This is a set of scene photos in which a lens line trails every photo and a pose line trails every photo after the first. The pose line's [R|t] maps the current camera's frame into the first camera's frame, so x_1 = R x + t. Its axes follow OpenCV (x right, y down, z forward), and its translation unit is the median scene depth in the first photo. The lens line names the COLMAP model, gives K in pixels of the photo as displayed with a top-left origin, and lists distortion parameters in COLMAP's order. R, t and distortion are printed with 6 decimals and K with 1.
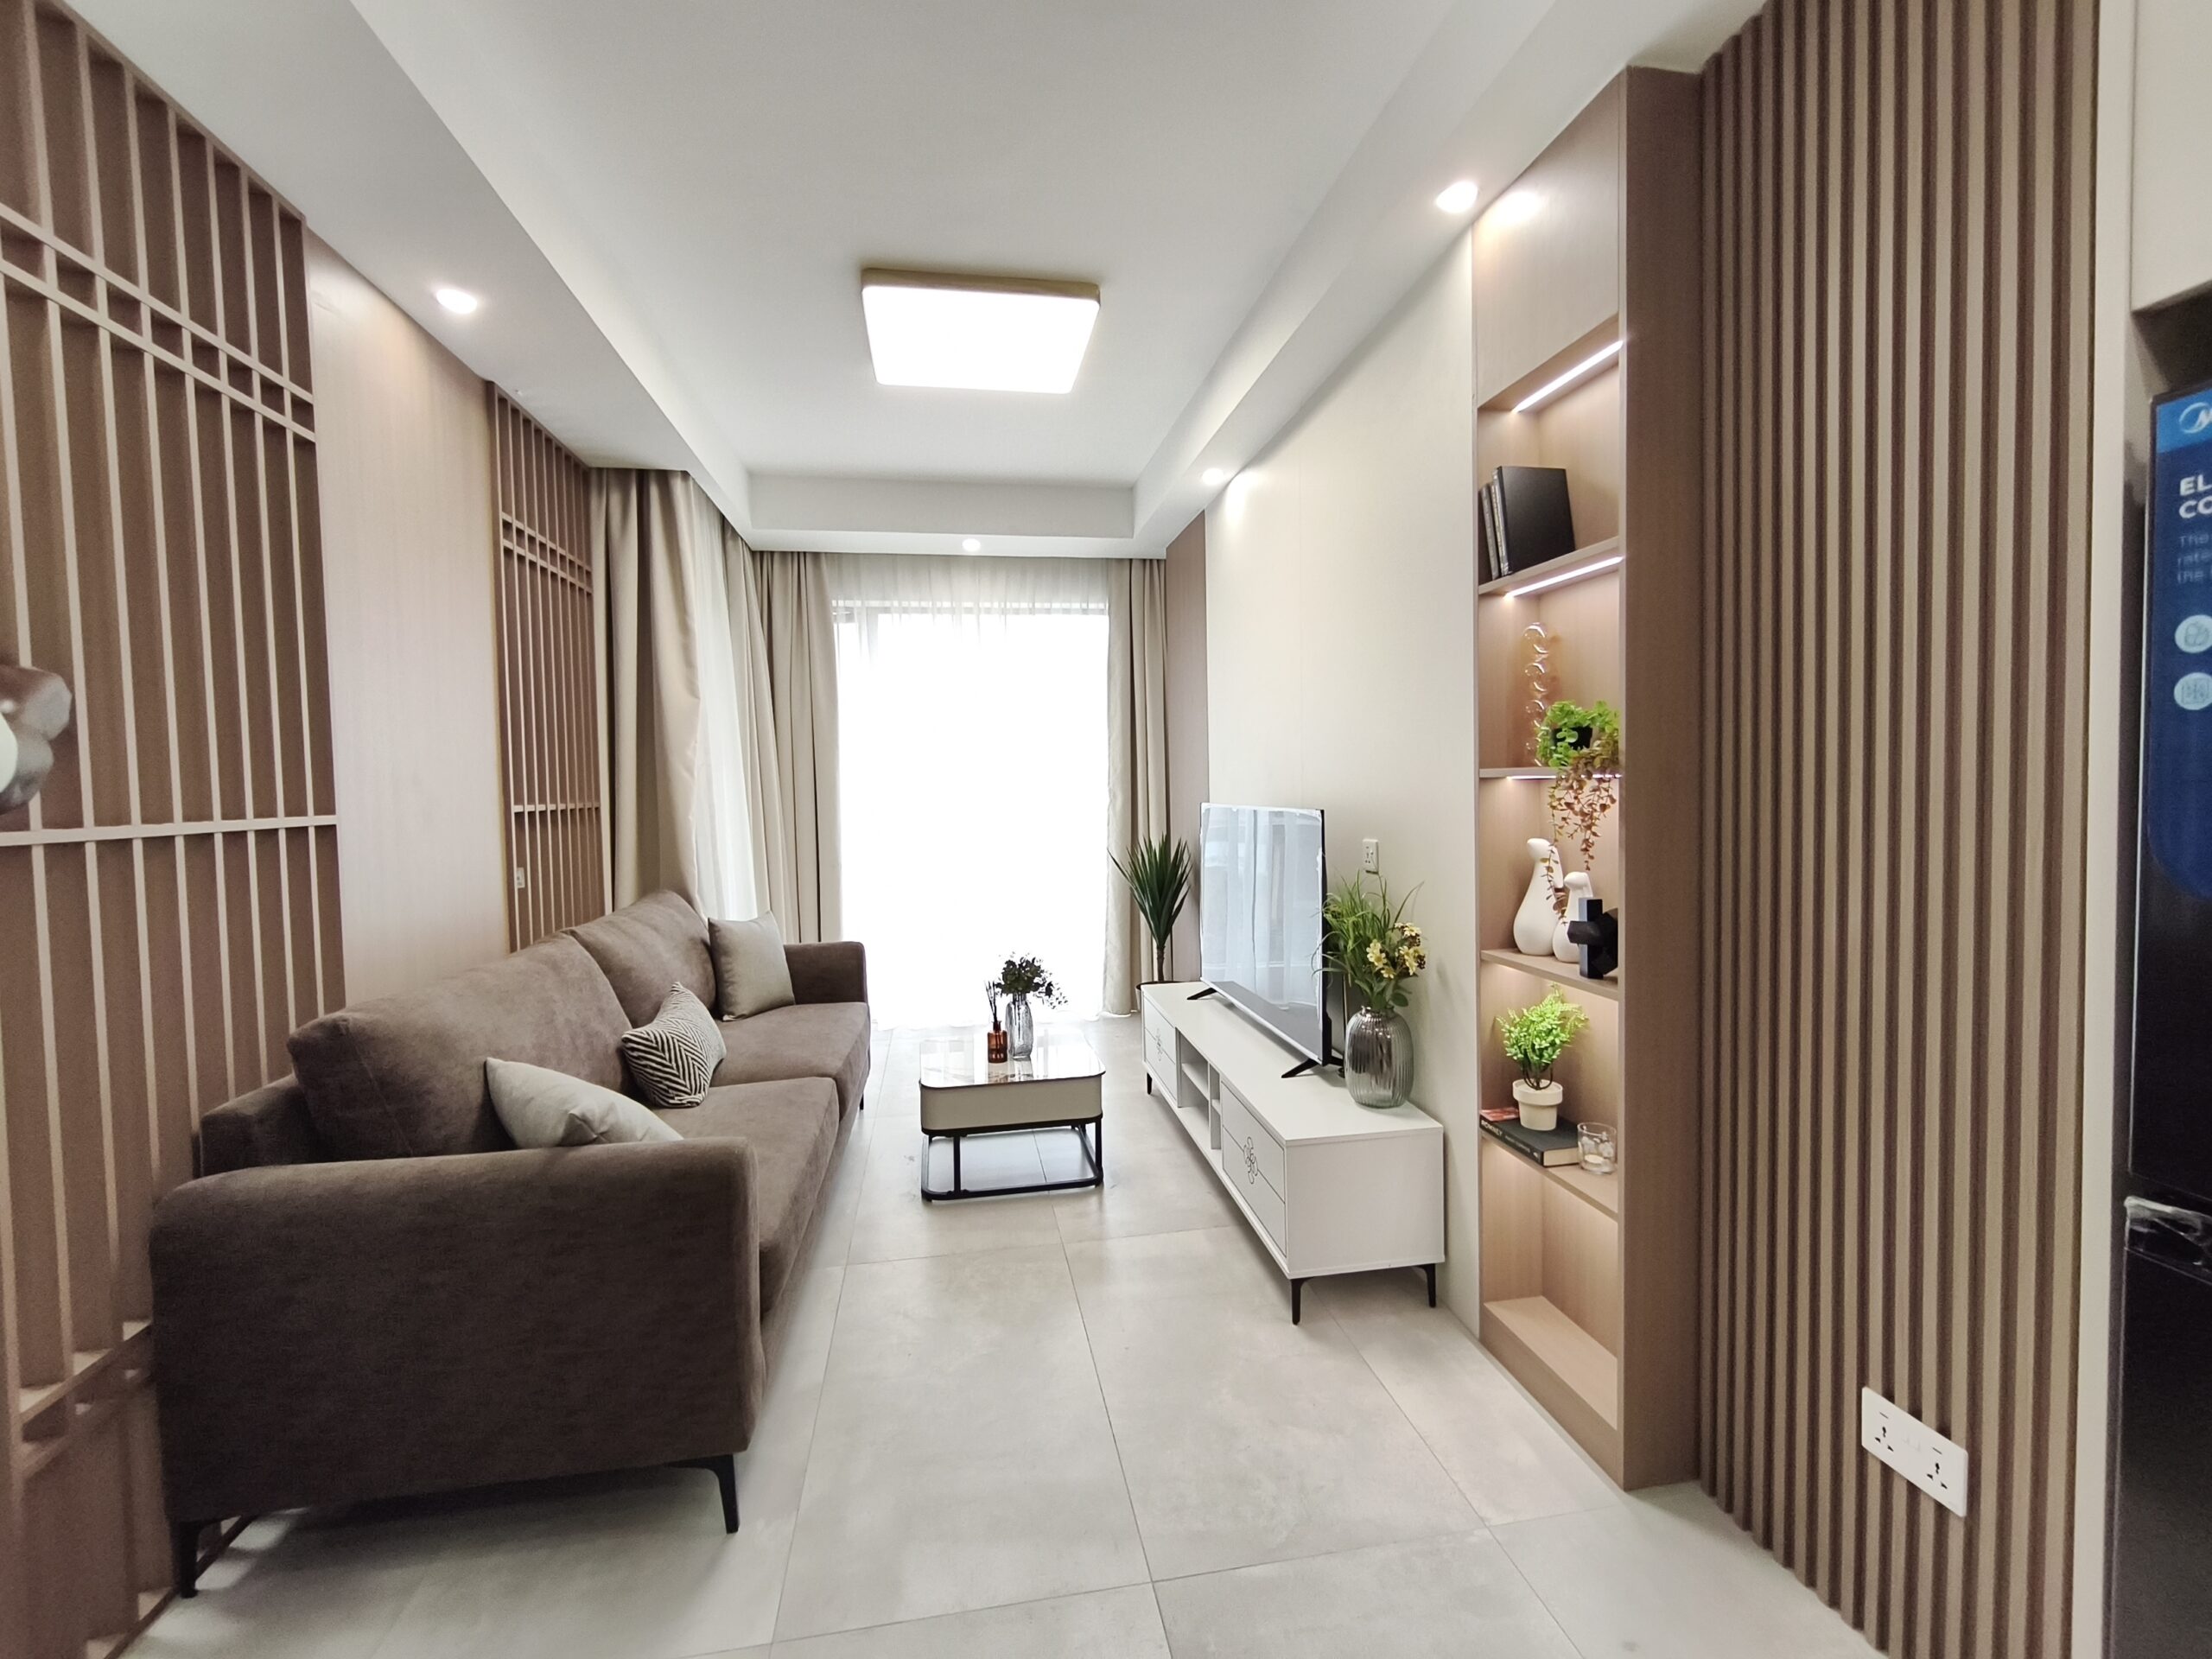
lens RADIAL K [[978.7, 0, 1106.0], [0, 978.7, 829.5], [0, 0, 1]] dist [0.002164, -0.000921]
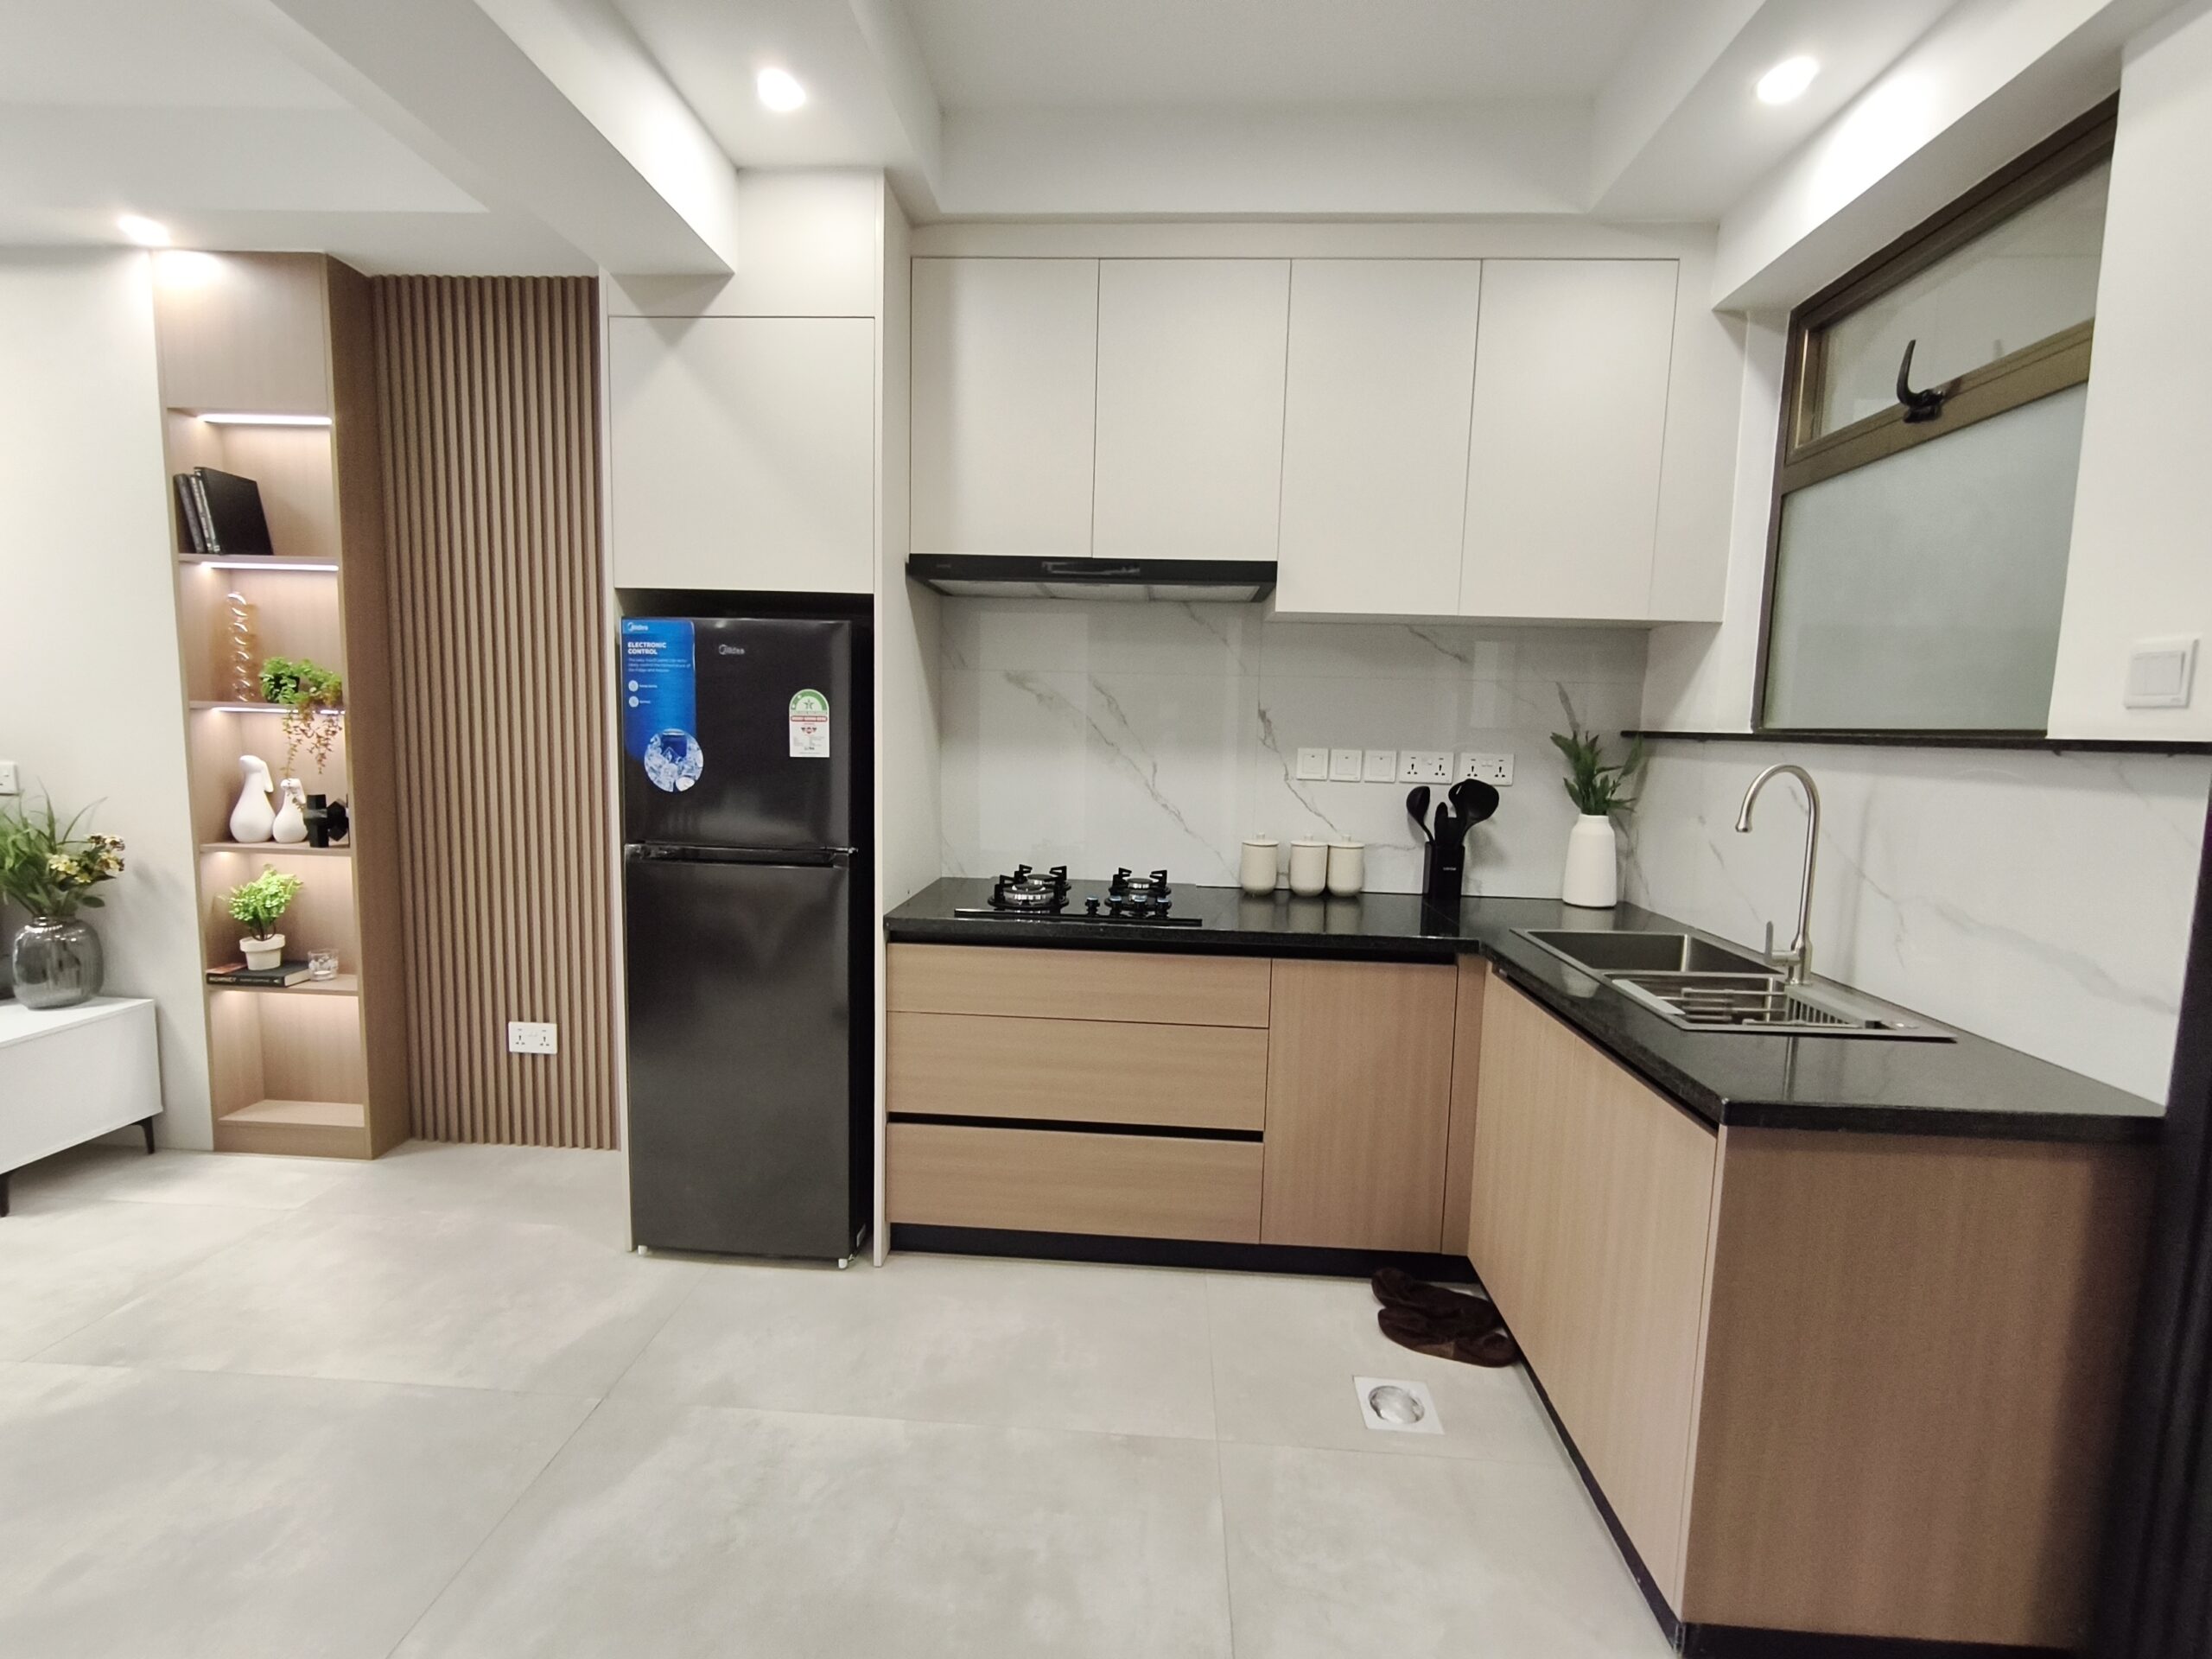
lens RADIAL K [[997.1, 0, 1106.0], [0, 997.1, 829.5], [0, 0, 1]] dist [-0.001831, -0.000423]
pose [[0.234983, -0.067893, 0.969626, -0.623312], [0.008060, 0.997659, 0.067903, 0.027061], [-0.971966, -0.008141, 0.234980, -0.468656]]
